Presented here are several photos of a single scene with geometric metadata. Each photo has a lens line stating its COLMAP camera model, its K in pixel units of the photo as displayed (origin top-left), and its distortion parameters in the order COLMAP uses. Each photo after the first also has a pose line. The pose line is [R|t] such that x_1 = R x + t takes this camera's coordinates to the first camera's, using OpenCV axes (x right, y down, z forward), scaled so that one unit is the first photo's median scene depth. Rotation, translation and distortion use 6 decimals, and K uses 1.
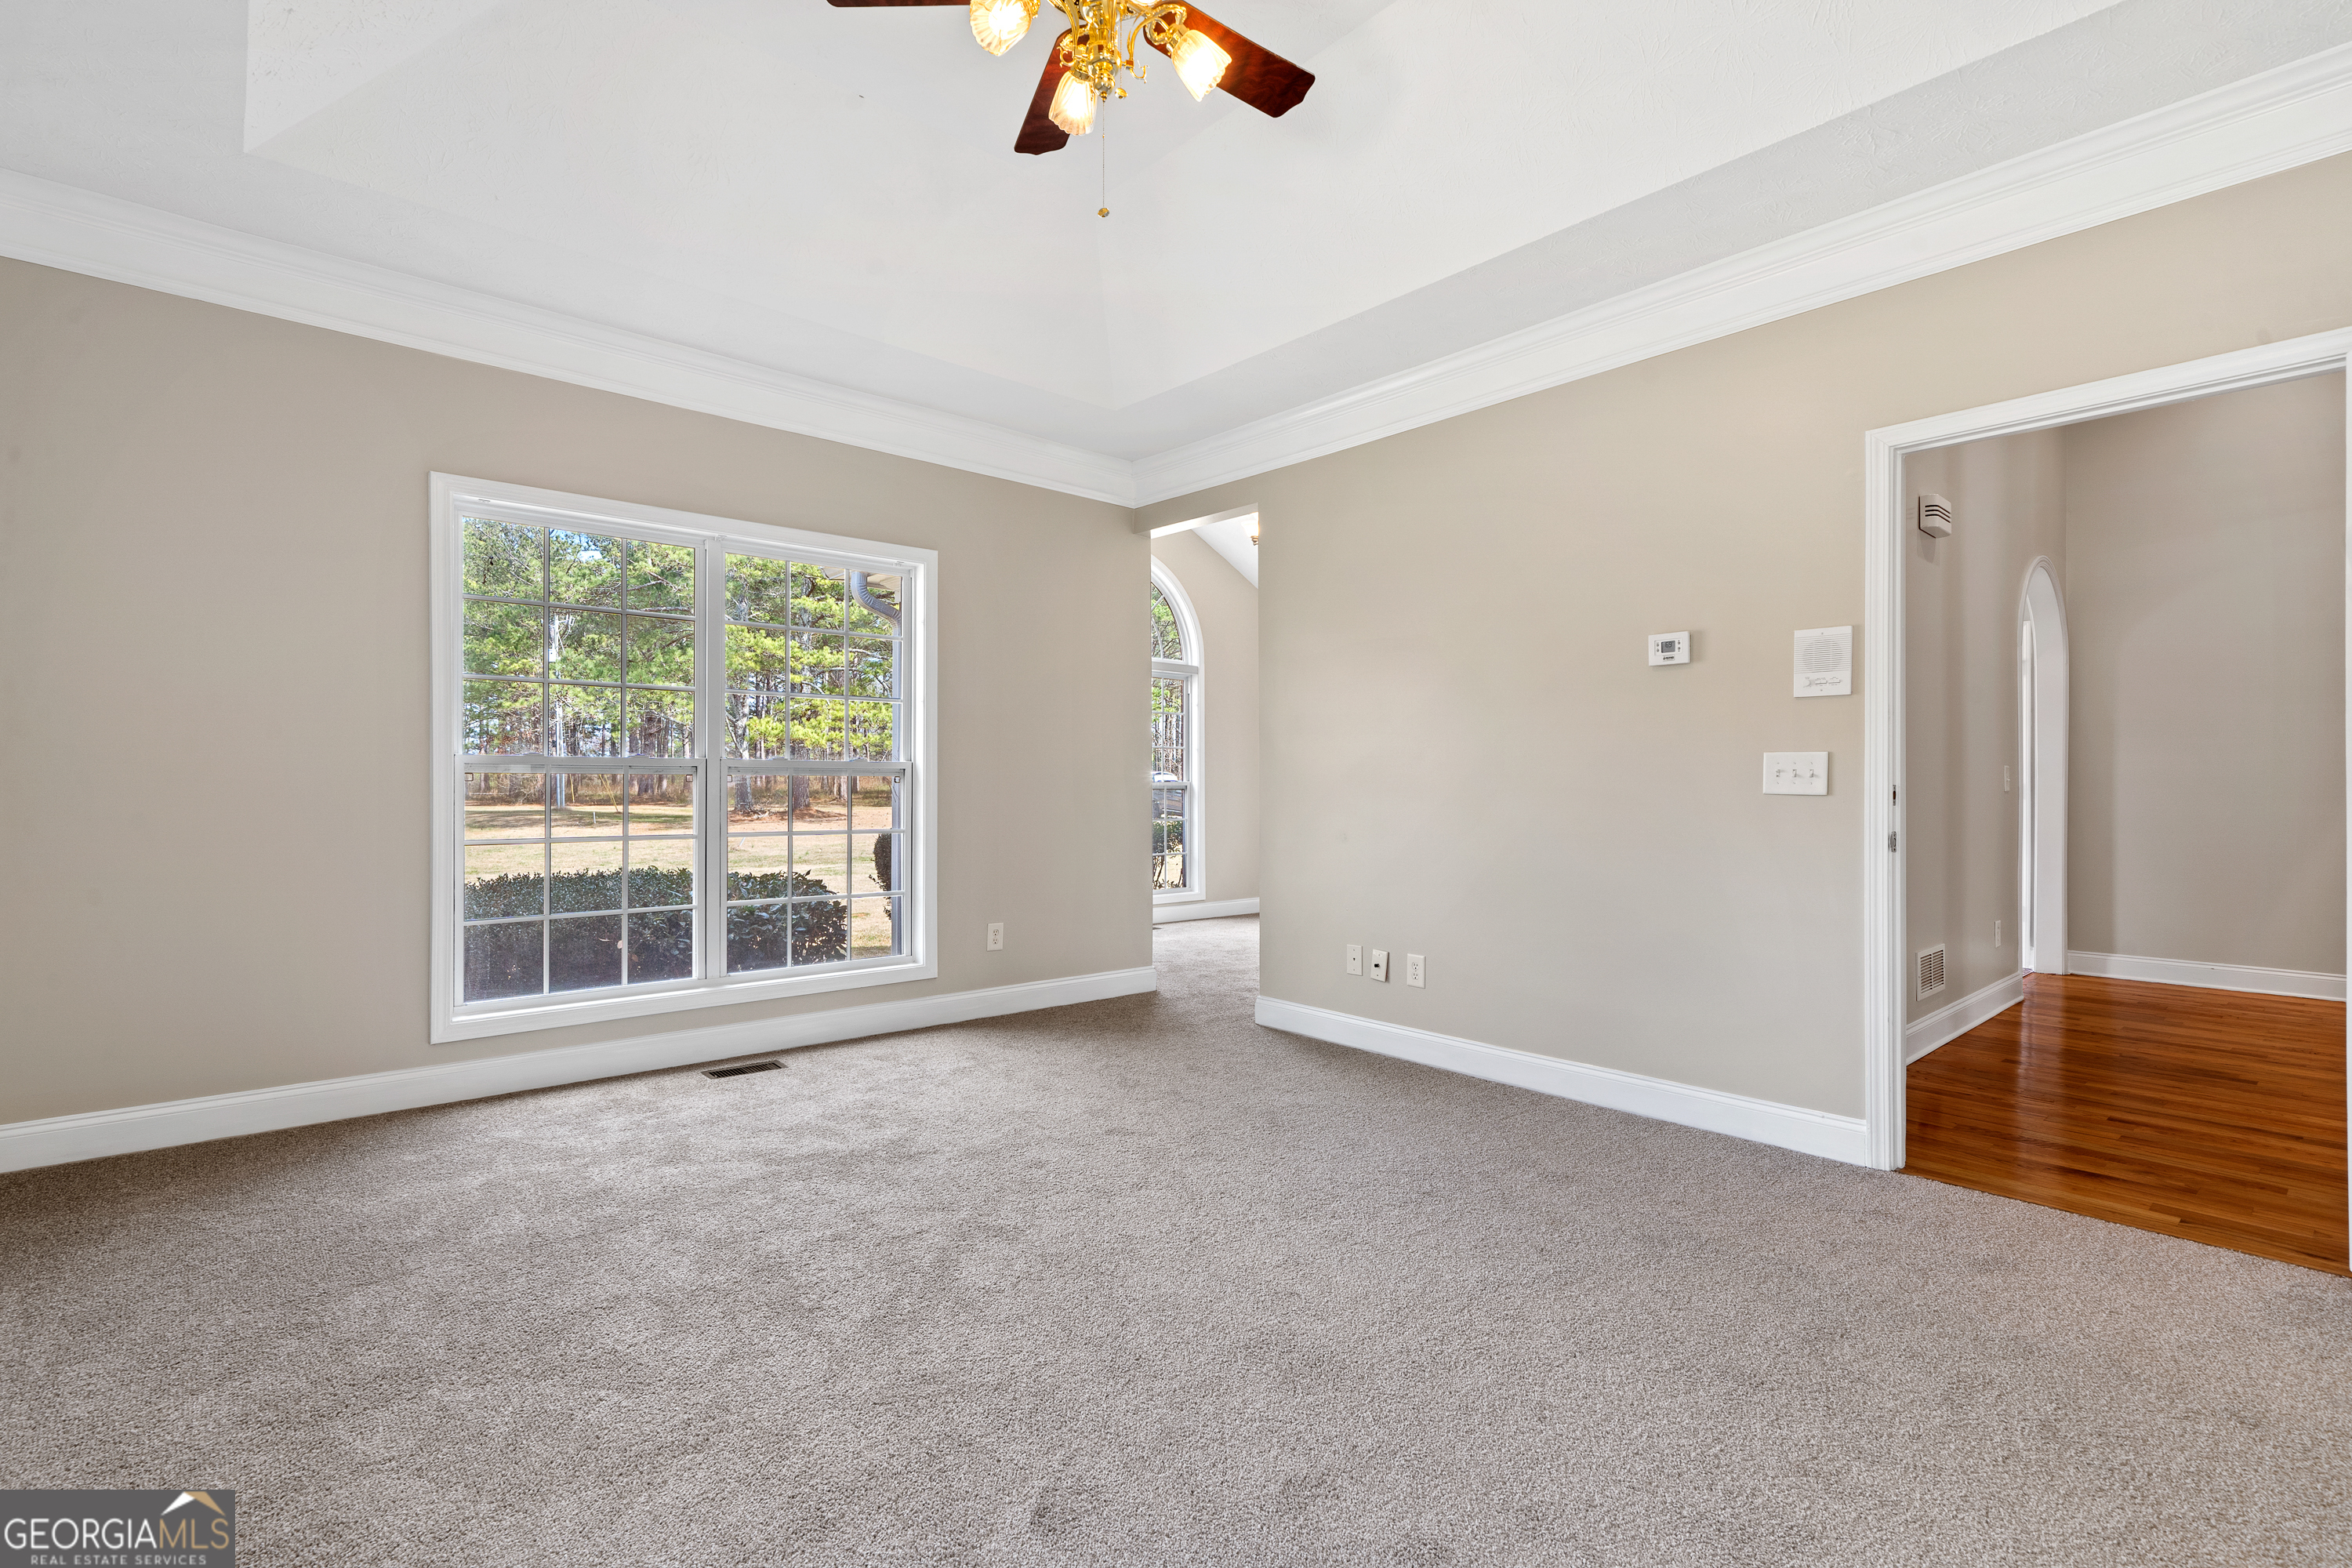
lens RADIAL K [[1097.5, 0, 1176.0], [0, 1097.5, 784.0], [0, 0, 1]] dist [-0.000183, 0.000119]
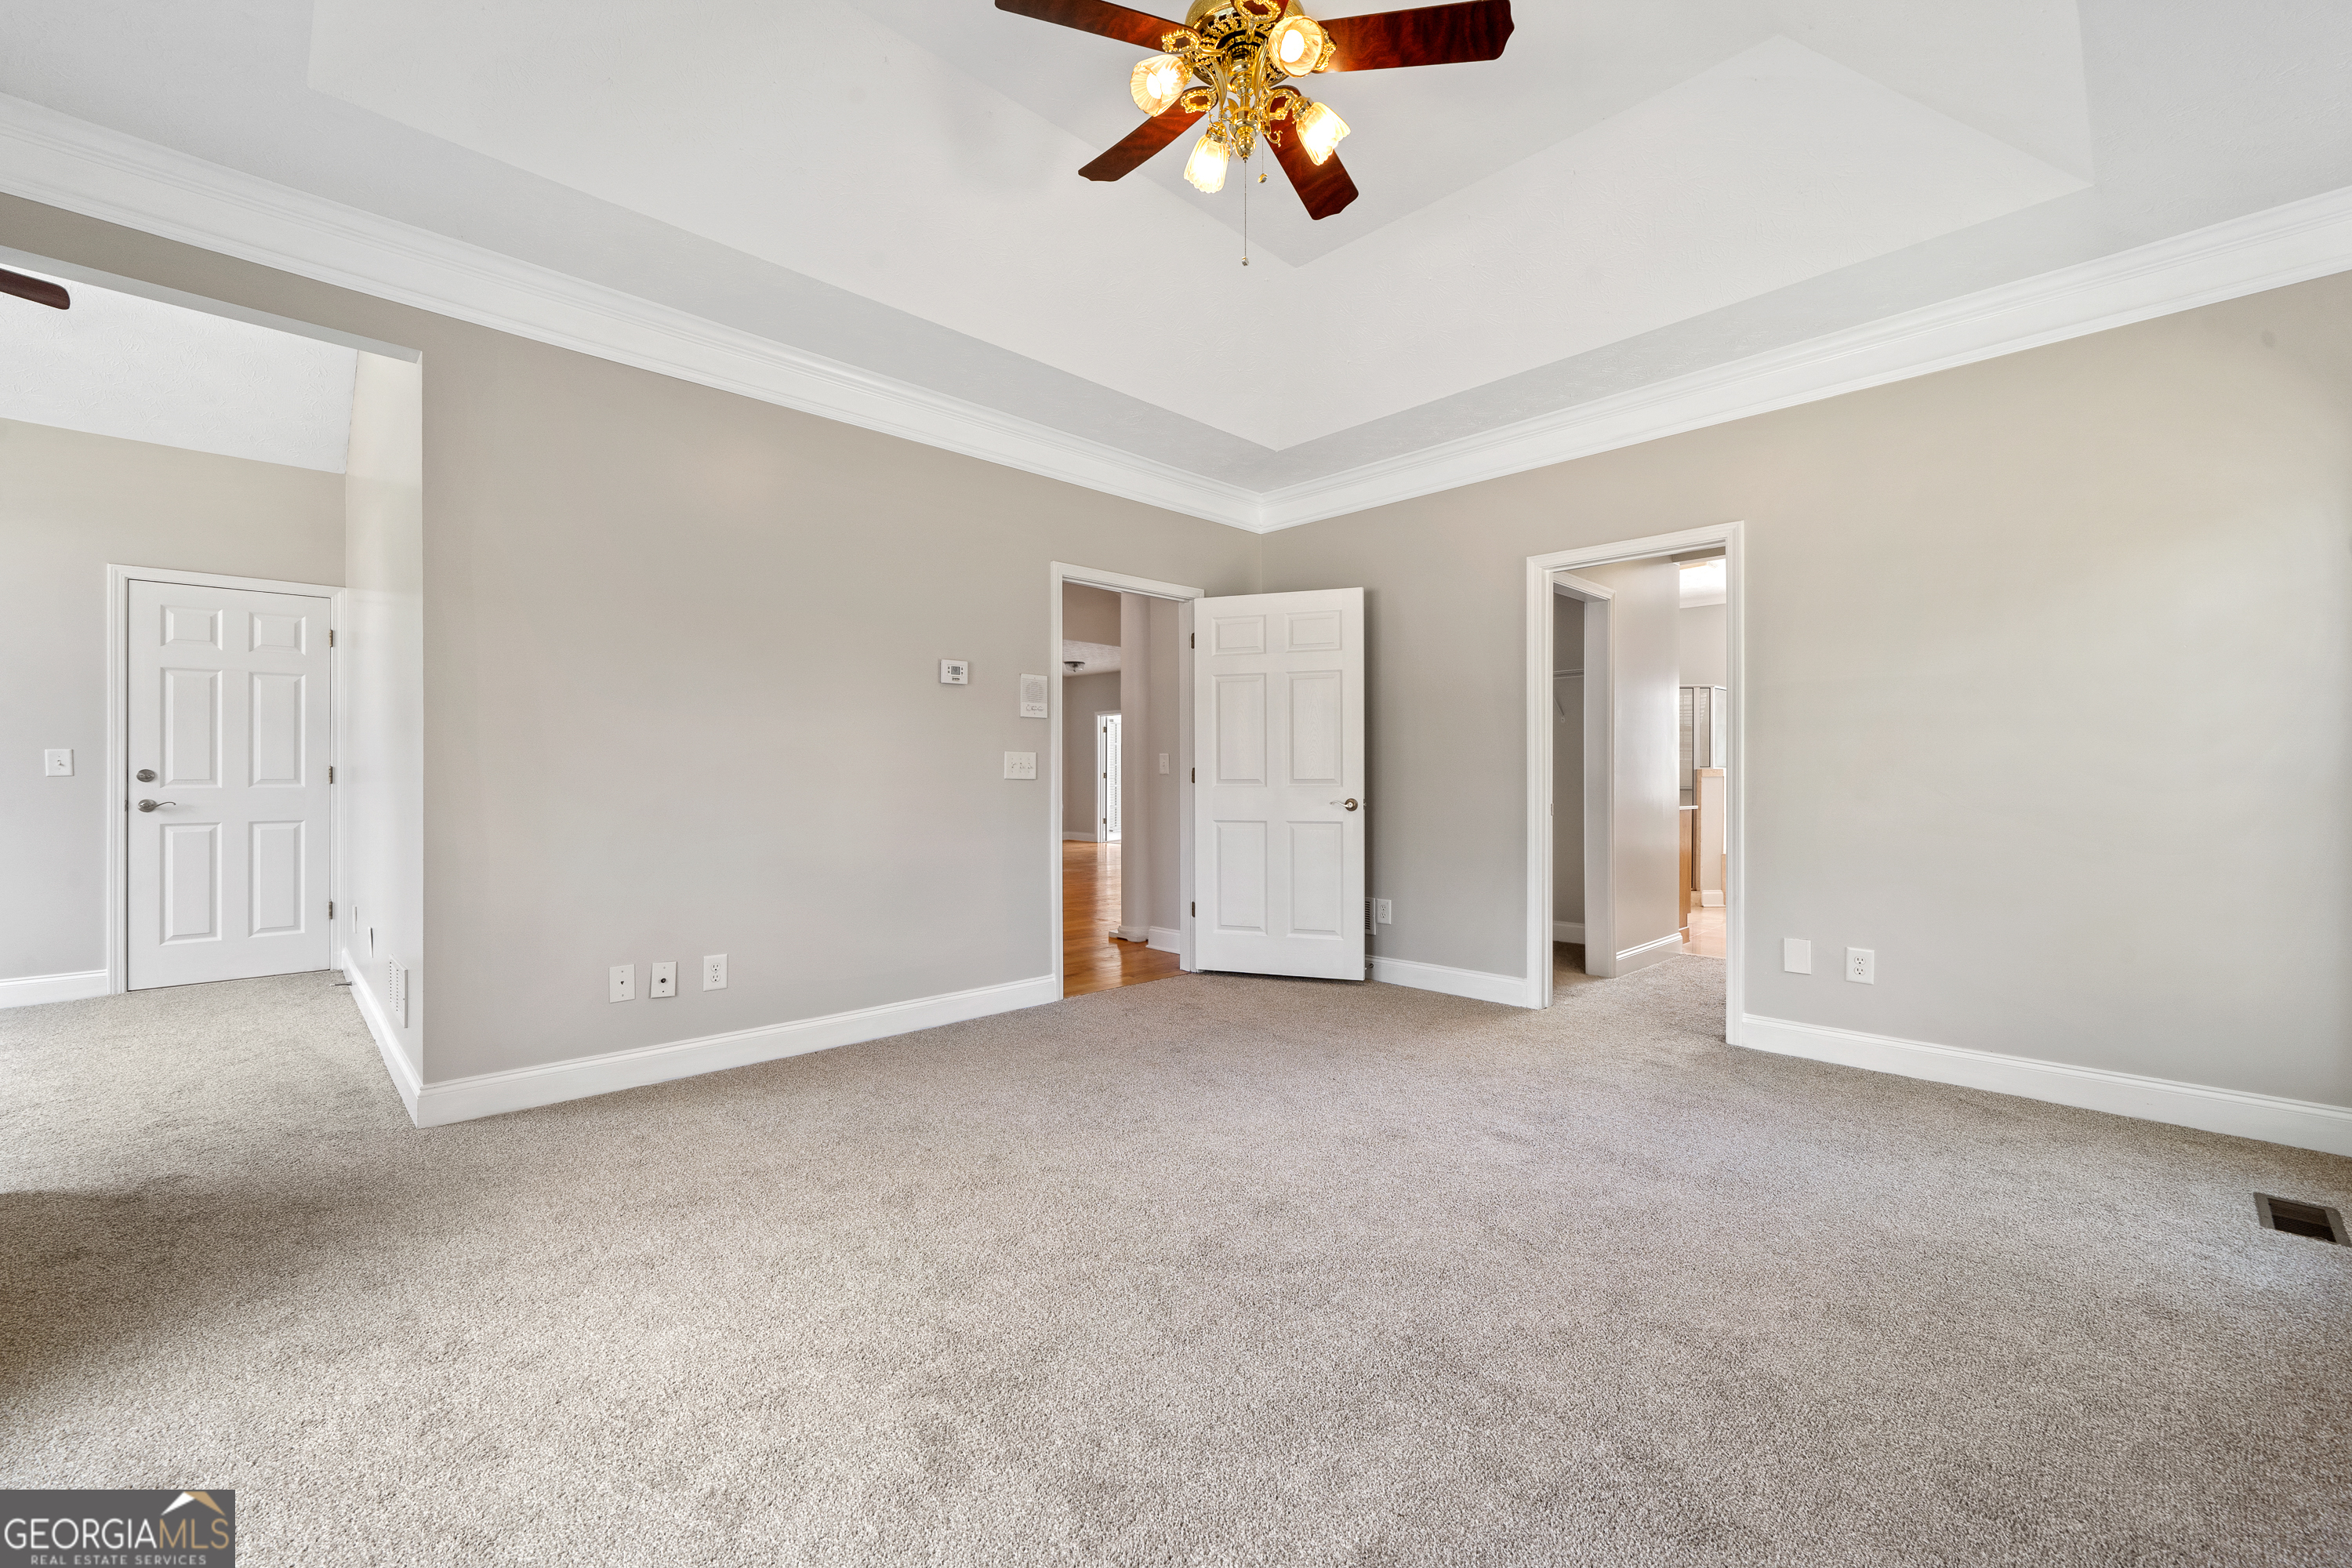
lens RADIAL K [[928.0, 0, 1167.4], [0, 928.0, 775.8], [0, 0, 1]] dist [-0.000892, 0.000052]
pose [[-0.041314, 0.001686, 0.999145, -0.711002], [-0.001443, 0.999997, -0.001747, 0.006271], [-0.999145, -0.001514, -0.041312, 0.798945]]
